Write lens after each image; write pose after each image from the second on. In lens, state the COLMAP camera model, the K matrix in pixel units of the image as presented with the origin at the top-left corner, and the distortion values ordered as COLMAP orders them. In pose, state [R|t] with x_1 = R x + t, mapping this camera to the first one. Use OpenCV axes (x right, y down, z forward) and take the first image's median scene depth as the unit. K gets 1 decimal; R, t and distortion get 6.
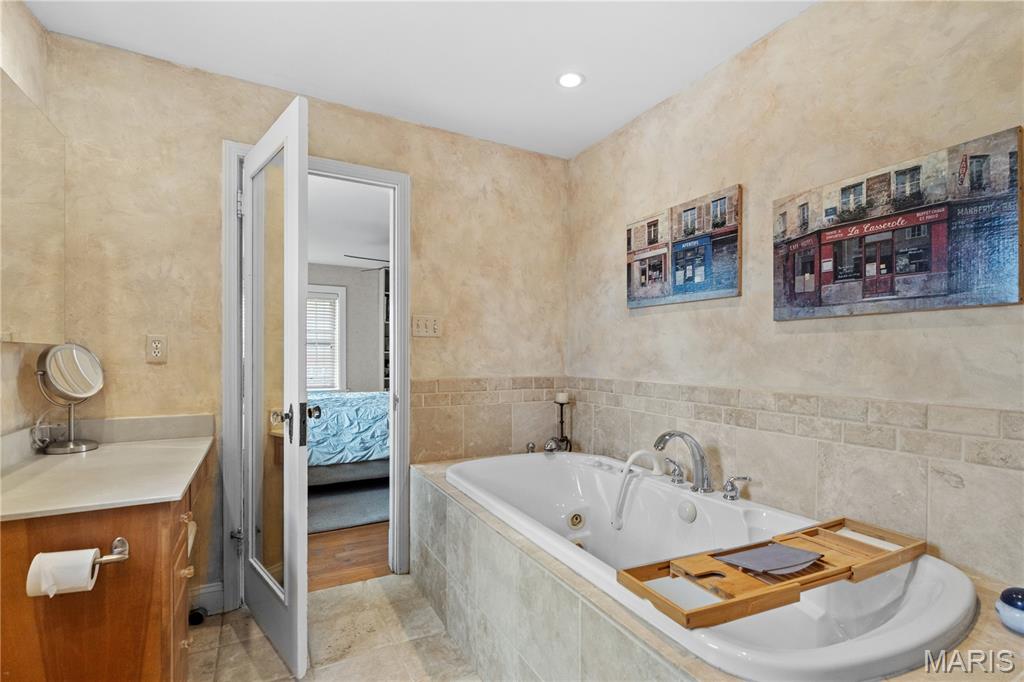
lens RADIAL K [[471.5, 0, 512.0], [0, 471.5, 341.0], [0, 0, 1]] dist [0.002260, 0.000166]
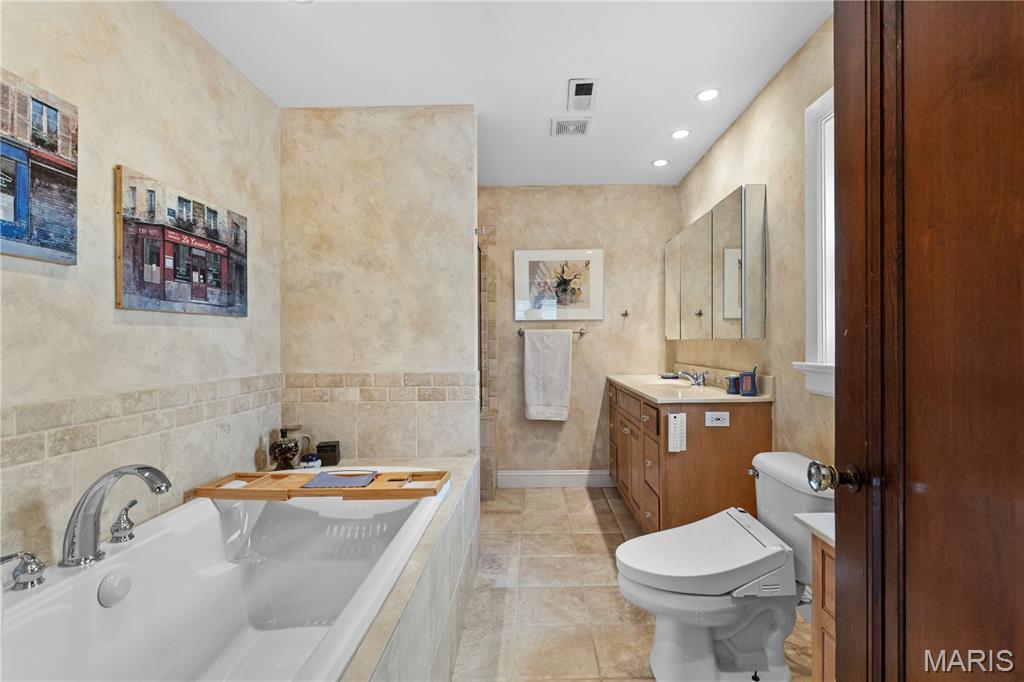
lens RADIAL K [[471.5, 0, 512.0], [0, 471.5, 341.0], [0, 0, 1]] dist [0.002260, 0.000166]
pose [[-0.861219, 0.006363, 0.508195, -0.506819], [-0.006099, 0.999720, -0.022853, 0.032997], [-0.508198, -0.022781, -0.860939, 1.477127]]
